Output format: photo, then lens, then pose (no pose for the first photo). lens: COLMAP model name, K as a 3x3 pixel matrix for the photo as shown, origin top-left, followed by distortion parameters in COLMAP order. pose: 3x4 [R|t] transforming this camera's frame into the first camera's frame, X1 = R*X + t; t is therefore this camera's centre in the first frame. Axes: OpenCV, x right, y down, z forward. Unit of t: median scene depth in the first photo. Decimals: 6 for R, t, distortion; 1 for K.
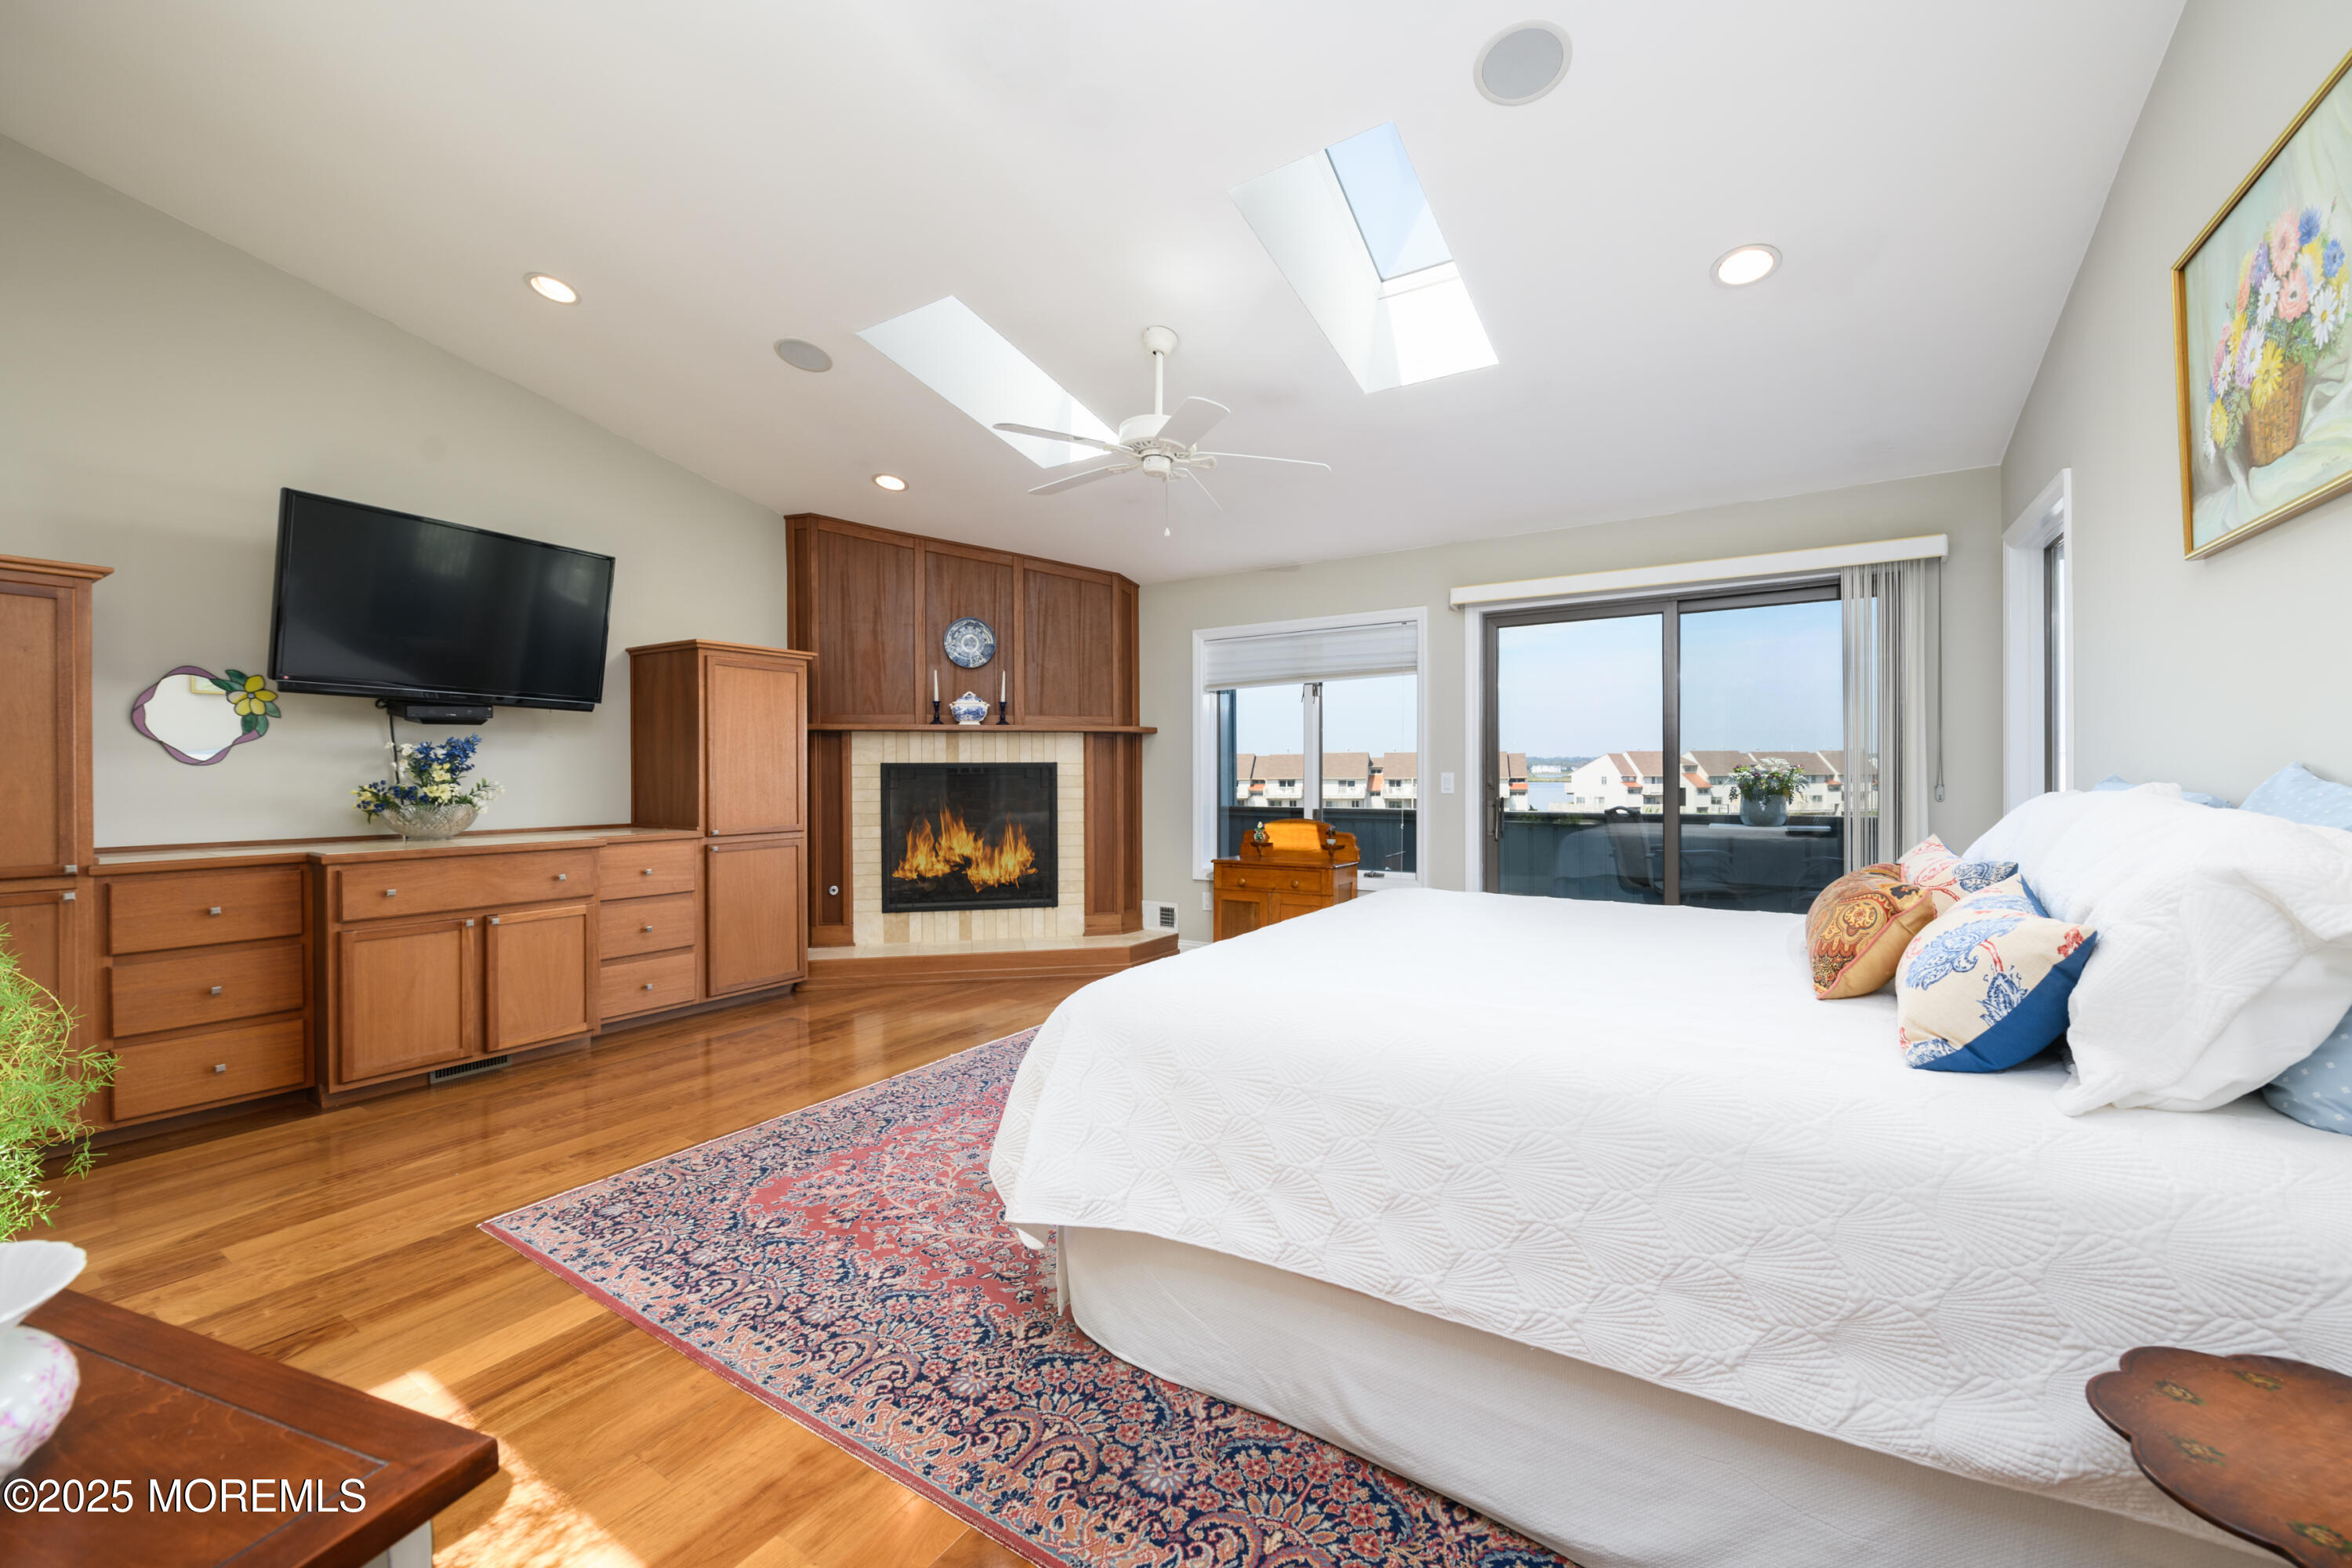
lens RADIAL K [[920.7, 0, 1187.5], [0, 920.7, 788.2], [0, 0, 1]] dist [0.001590, -0.003628]
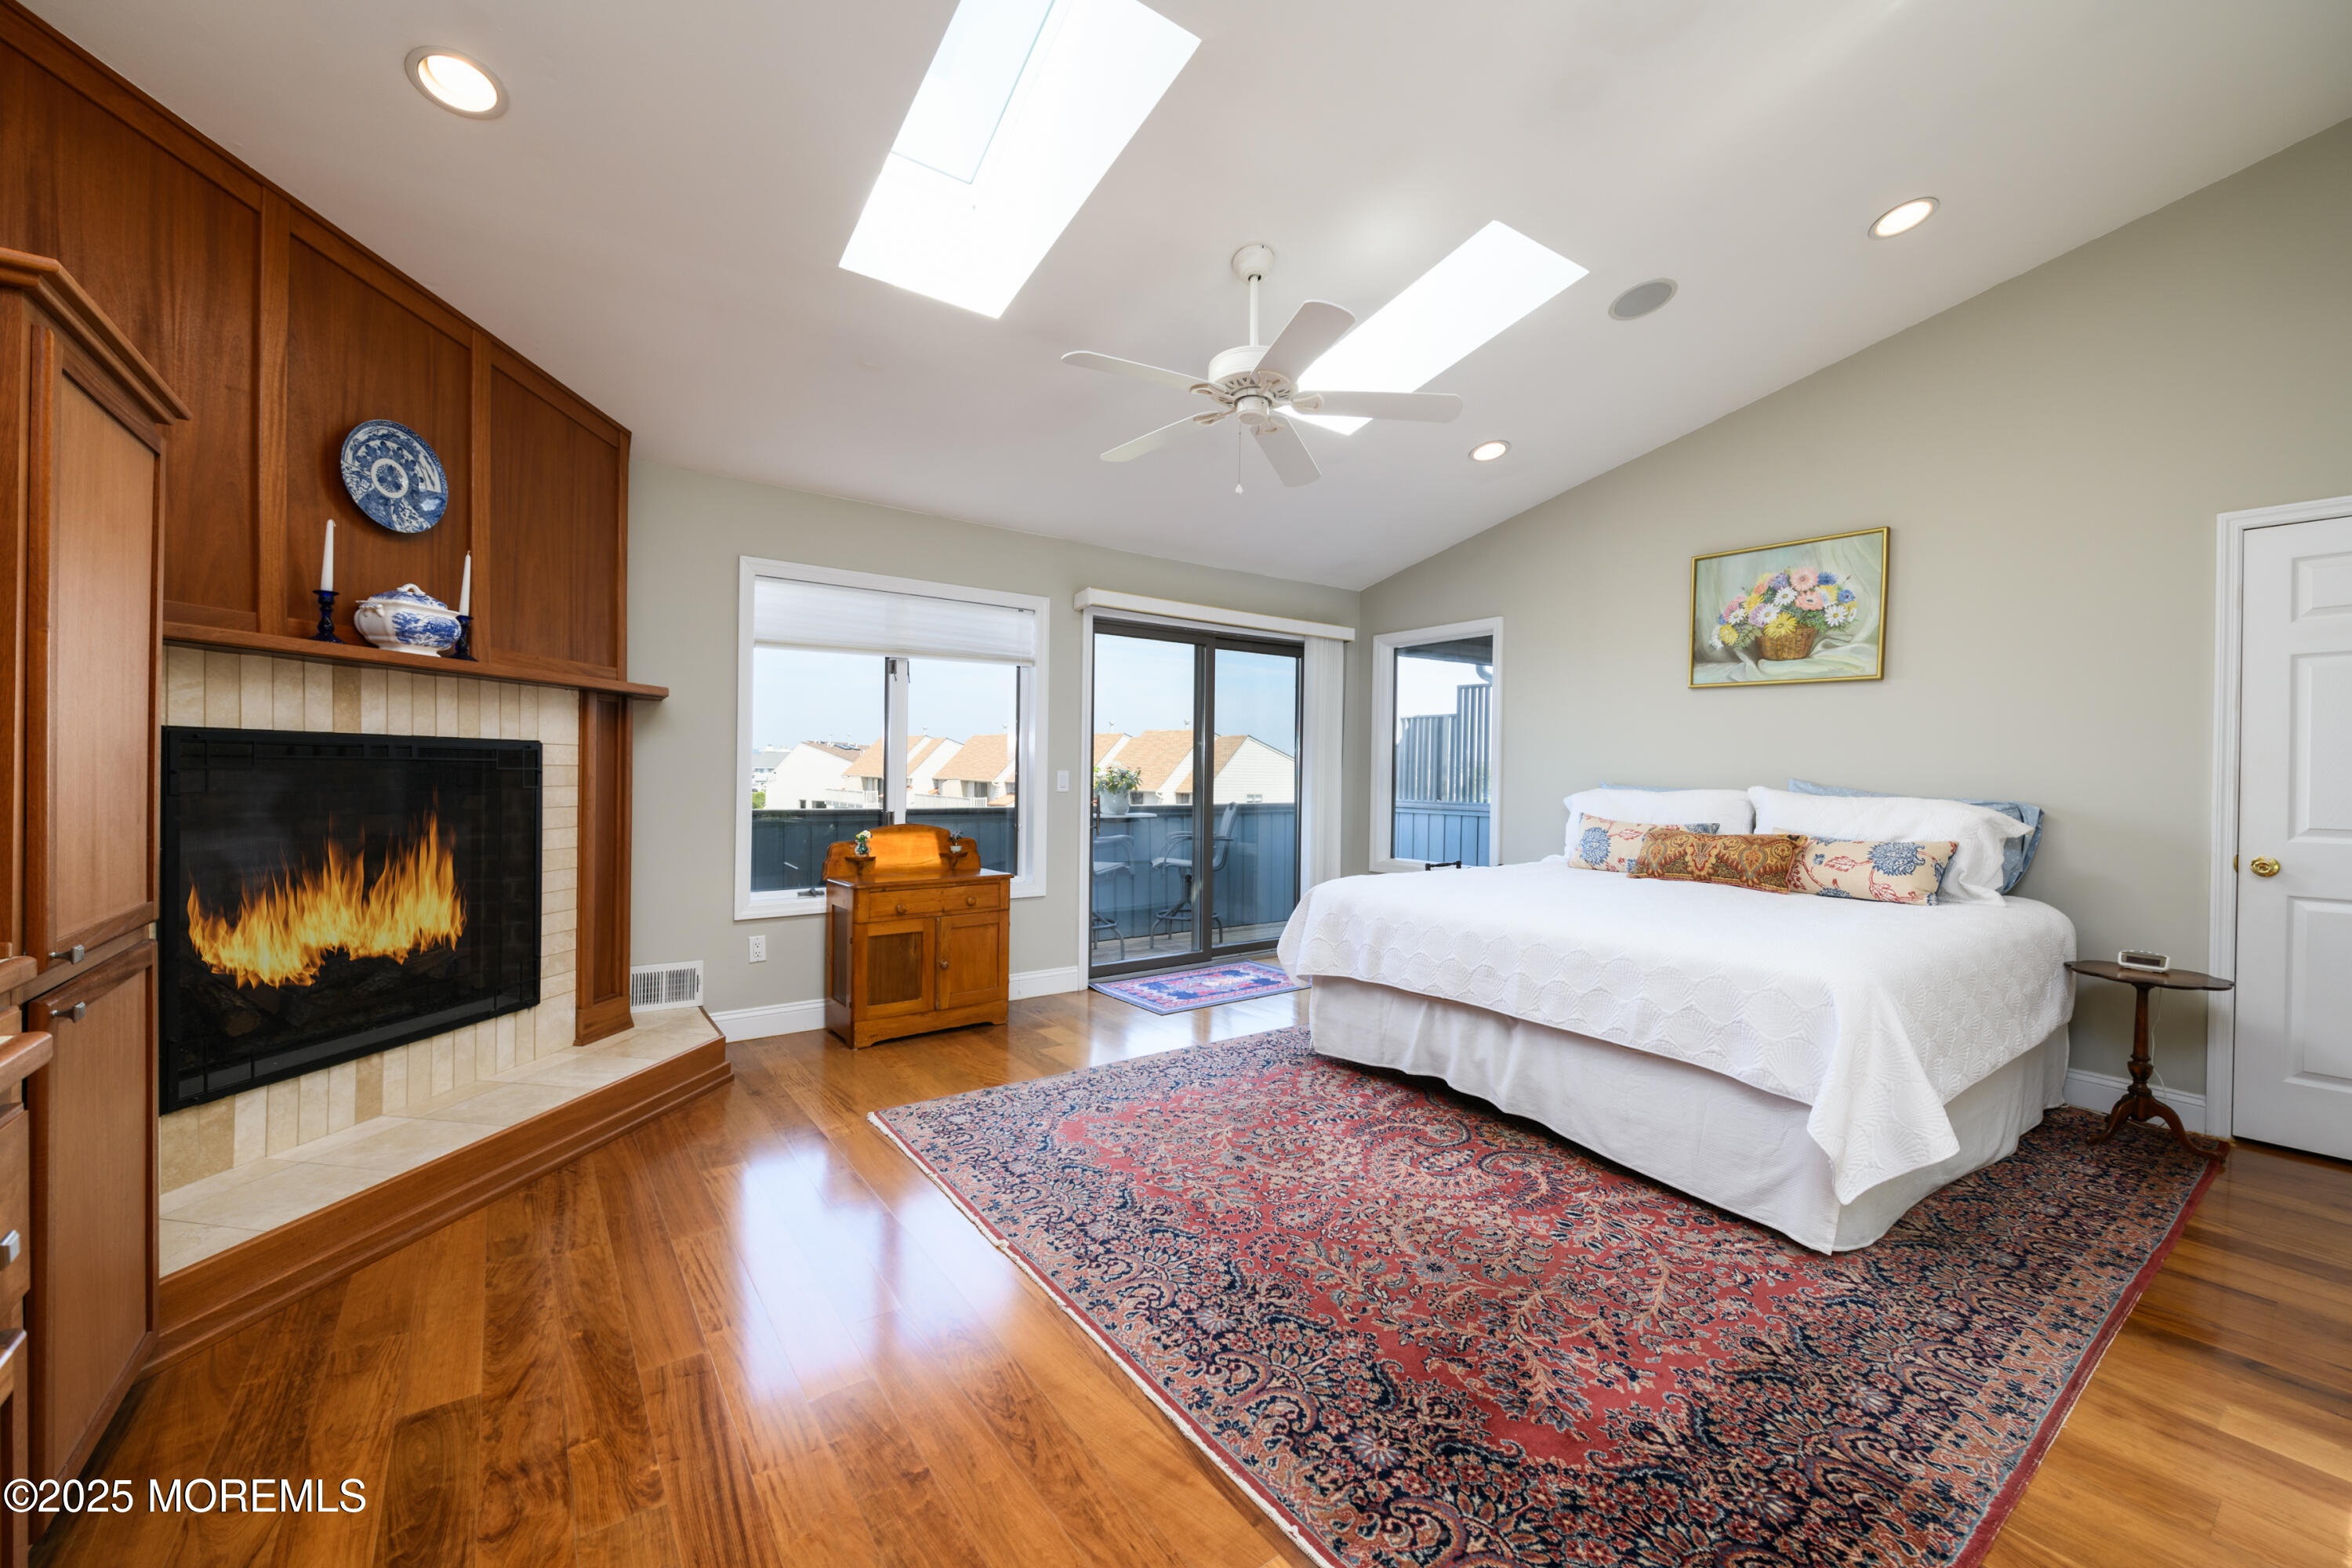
lens RADIAL K [[920.7, 0, 1165.6], [0, 920.7, 783.3], [0, 0, 1]] dist [0.001590, -0.003628]
pose [[0.374453, -0.001902, 0.927244, -0.797329], [-0.001277, 0.999996, 0.002567, -0.007998], [-0.927245, -0.002145, 0.374449, 0.708854]]
